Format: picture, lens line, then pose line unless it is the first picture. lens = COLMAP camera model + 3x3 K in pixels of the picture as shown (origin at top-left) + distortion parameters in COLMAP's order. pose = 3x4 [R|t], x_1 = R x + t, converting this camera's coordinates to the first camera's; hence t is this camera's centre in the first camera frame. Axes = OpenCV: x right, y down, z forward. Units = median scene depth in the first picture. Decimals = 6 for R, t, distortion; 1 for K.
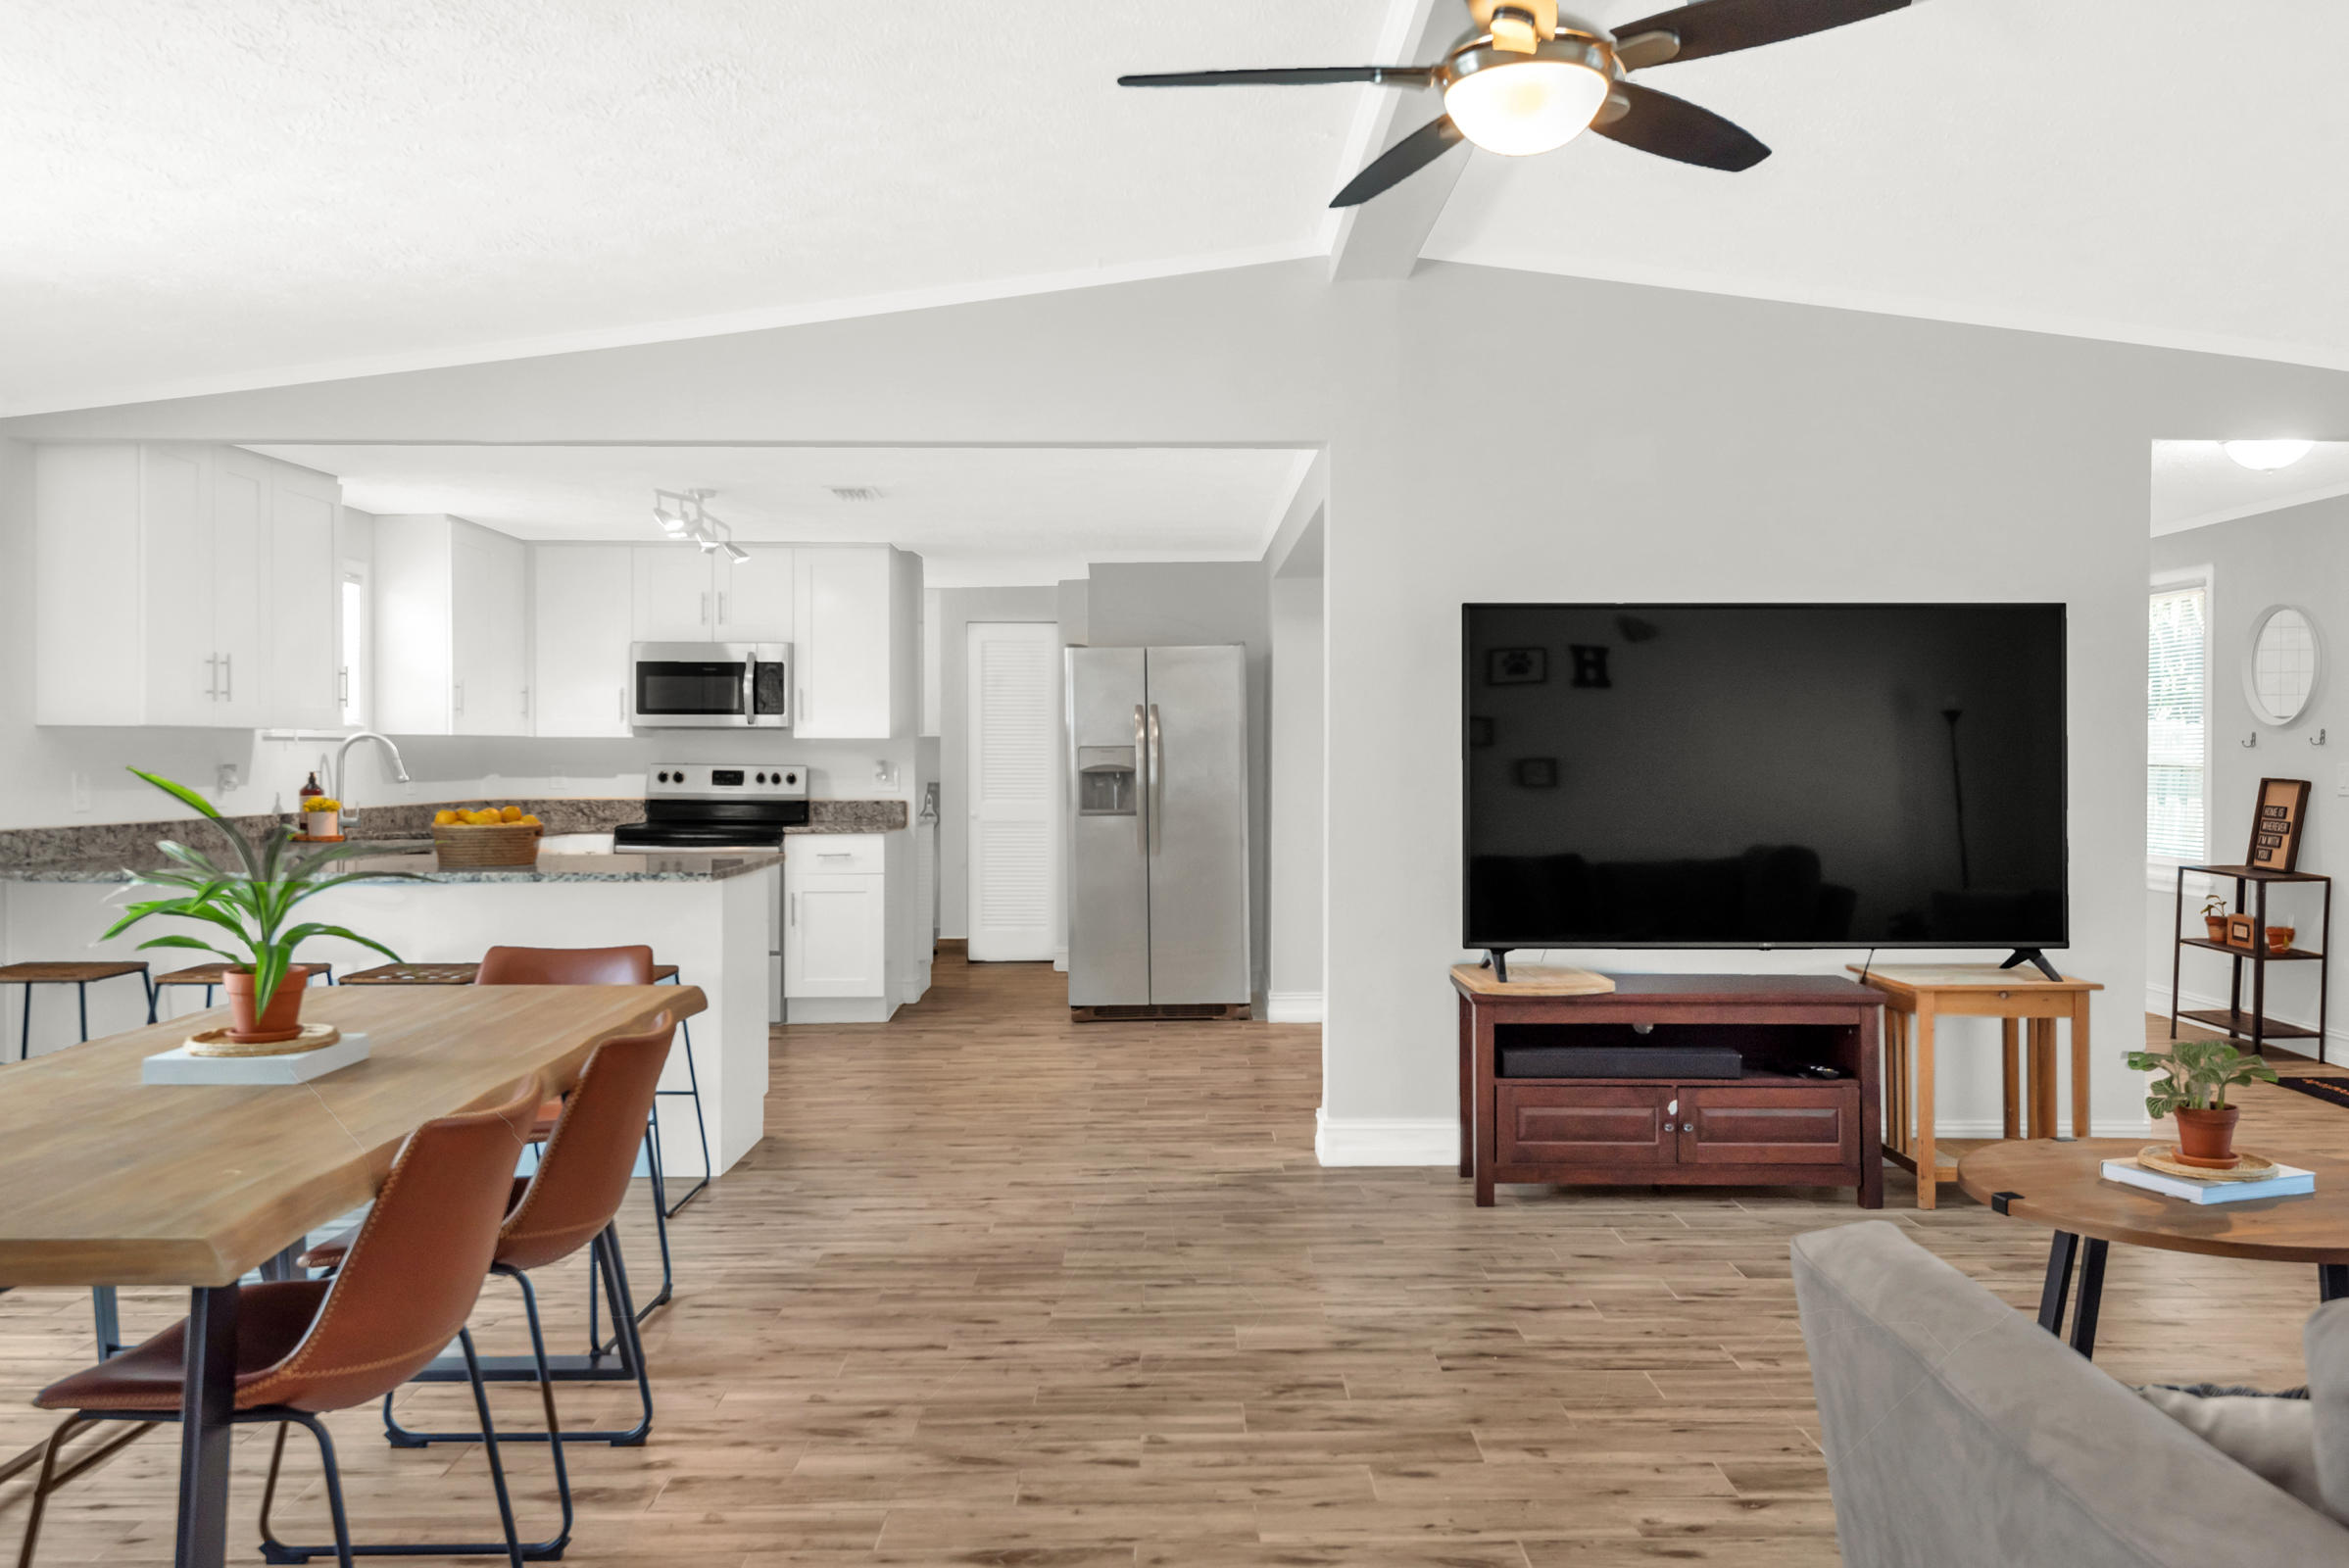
lens RADIAL K [[1774.3, 0, 1167.4], [0, 1774.3, 787.0], [0, 0, 1]] dist [0.024303, -0.007616]
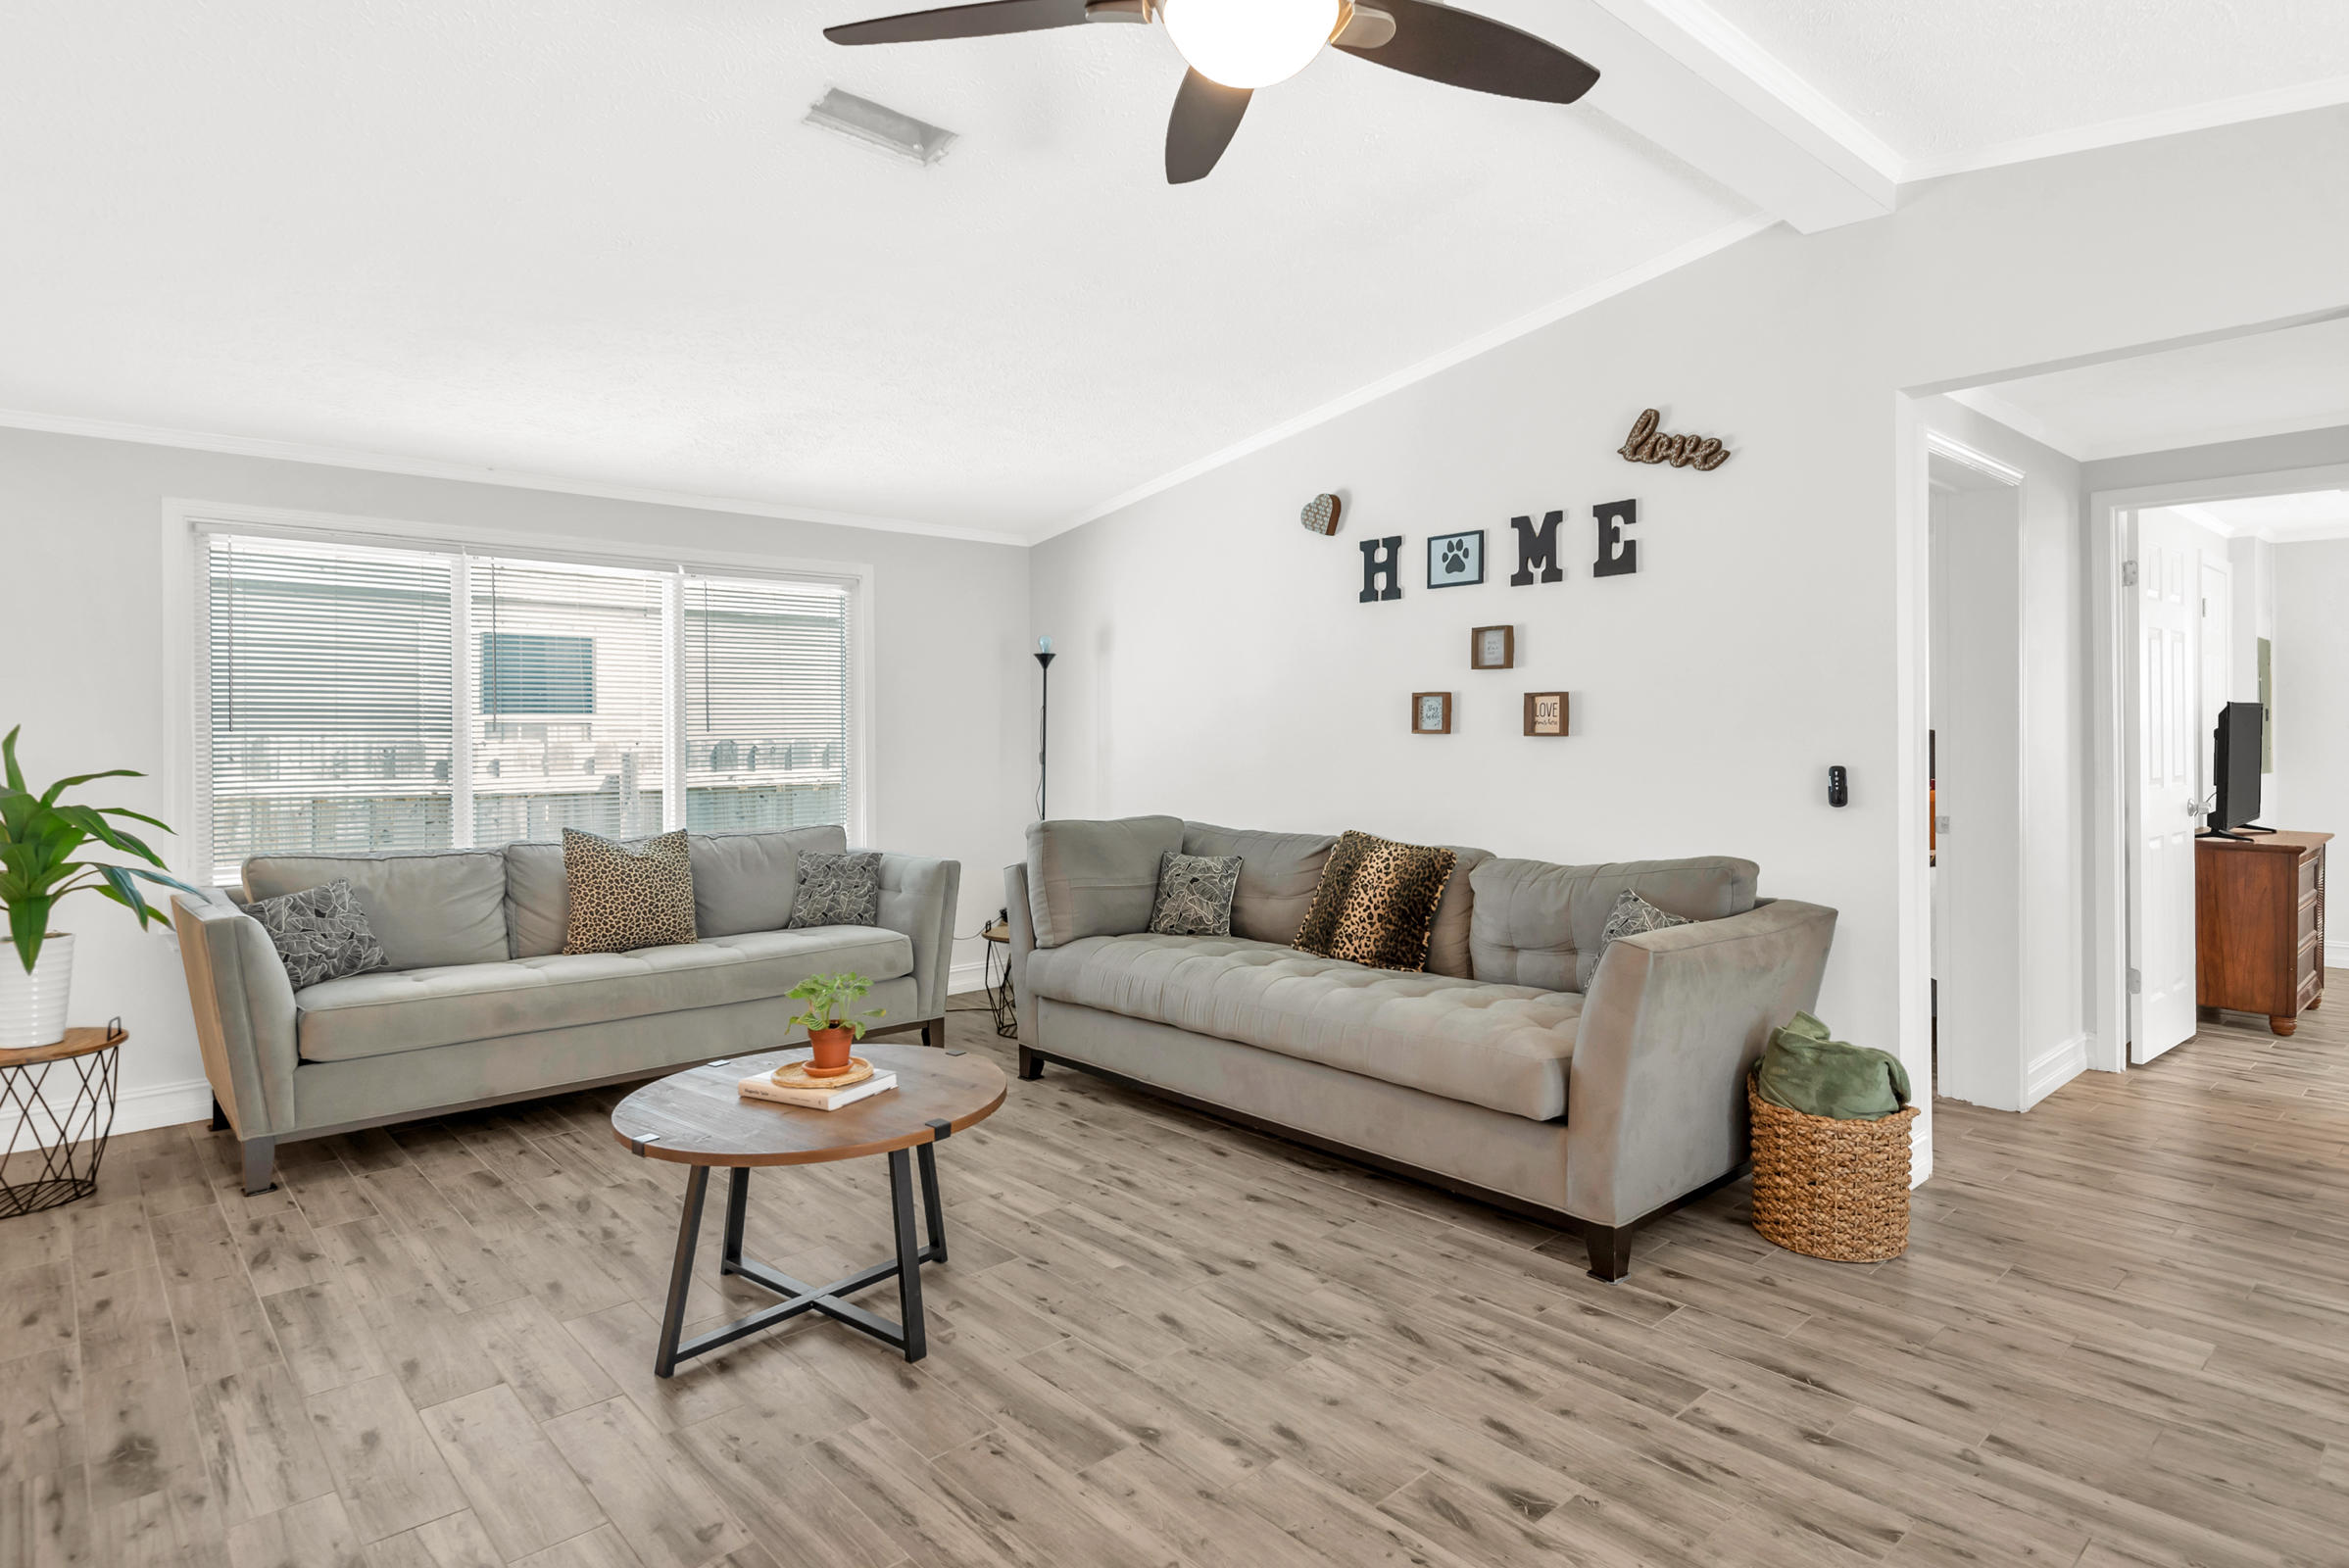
lens RADIAL K [[1254.1, 0, 1213.3], [0, 1254.1, 752.0], [0, 0, 1]] dist [0.028653, -0.020726]
pose [[-0.674740, -0.000369, 0.738056, -0.146127], [0.025530, 0.999390, 0.023839, -0.015520], [-0.737614, 0.034928, -0.674318, 0.818349]]
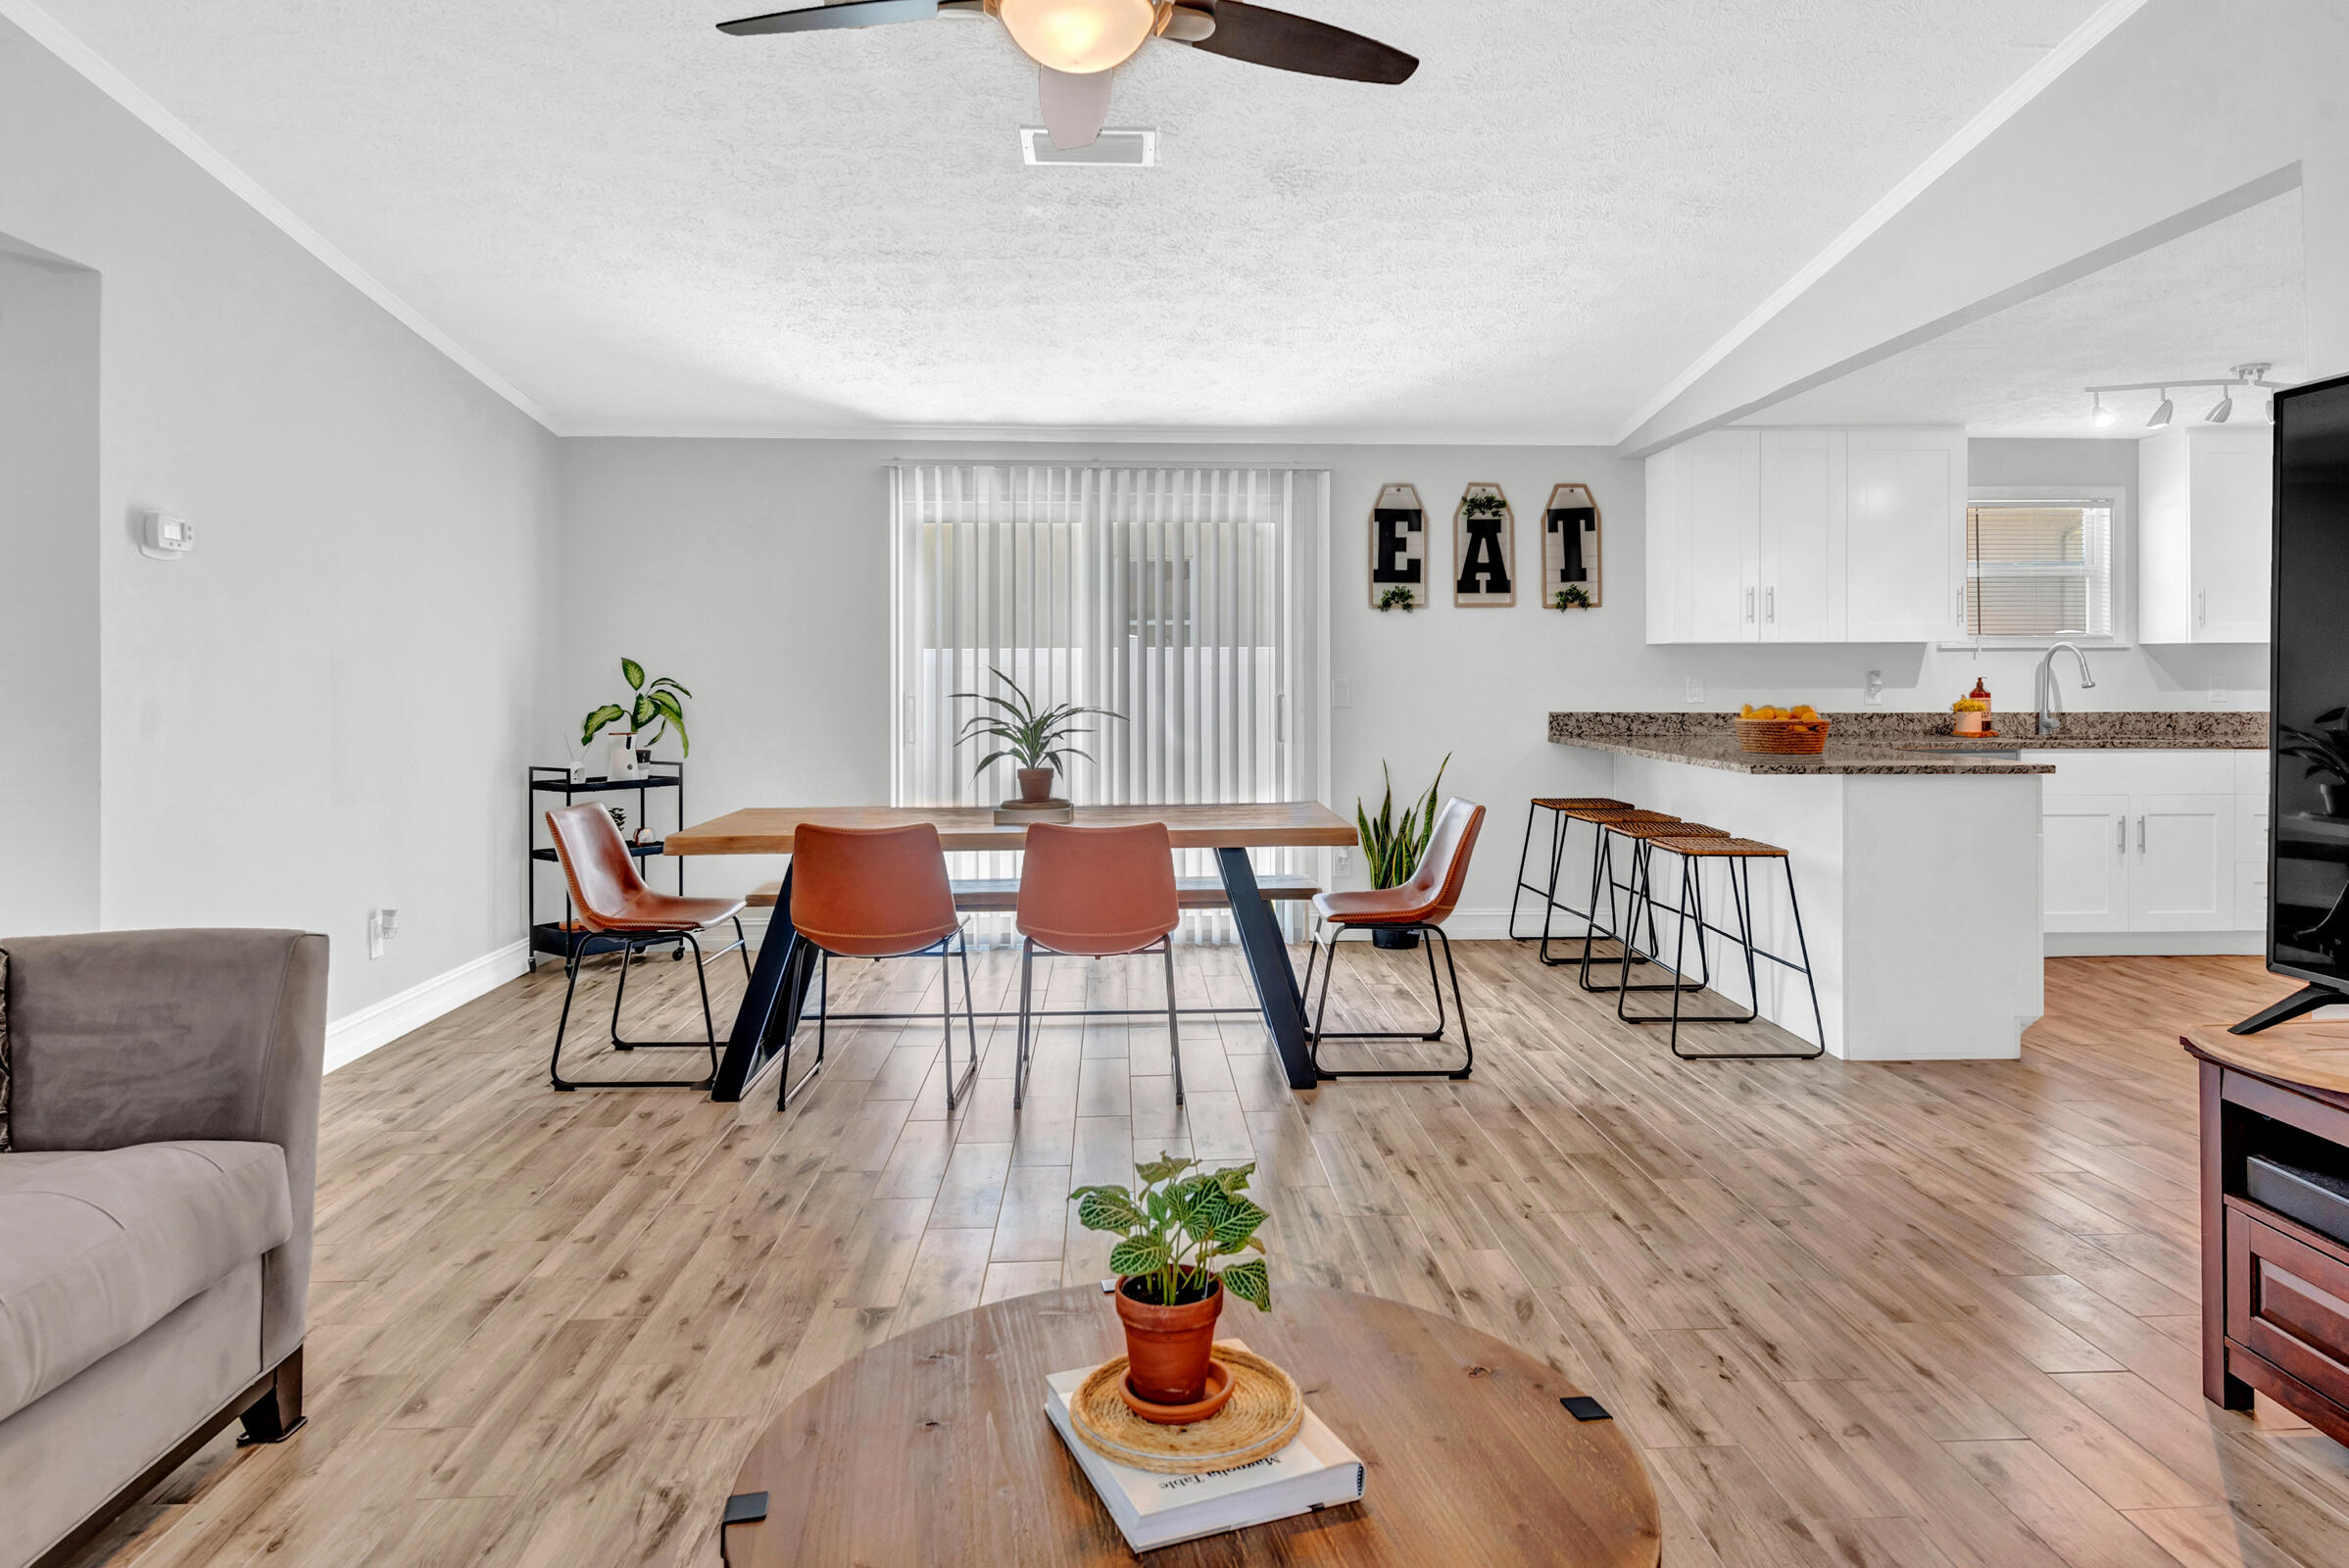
lens RADIAL K [[1473.3, 0, 1186.8], [0, 1473.3, 668.6], [0, 0, 1]] dist [-0.001537, -0.002230]
pose [[0.035764, -0.004344, -0.999351, 0.602768], [-0.016568, 0.999851, -0.004939, -0.001551], [0.999223, 0.016734, 0.035687, 0.581397]]
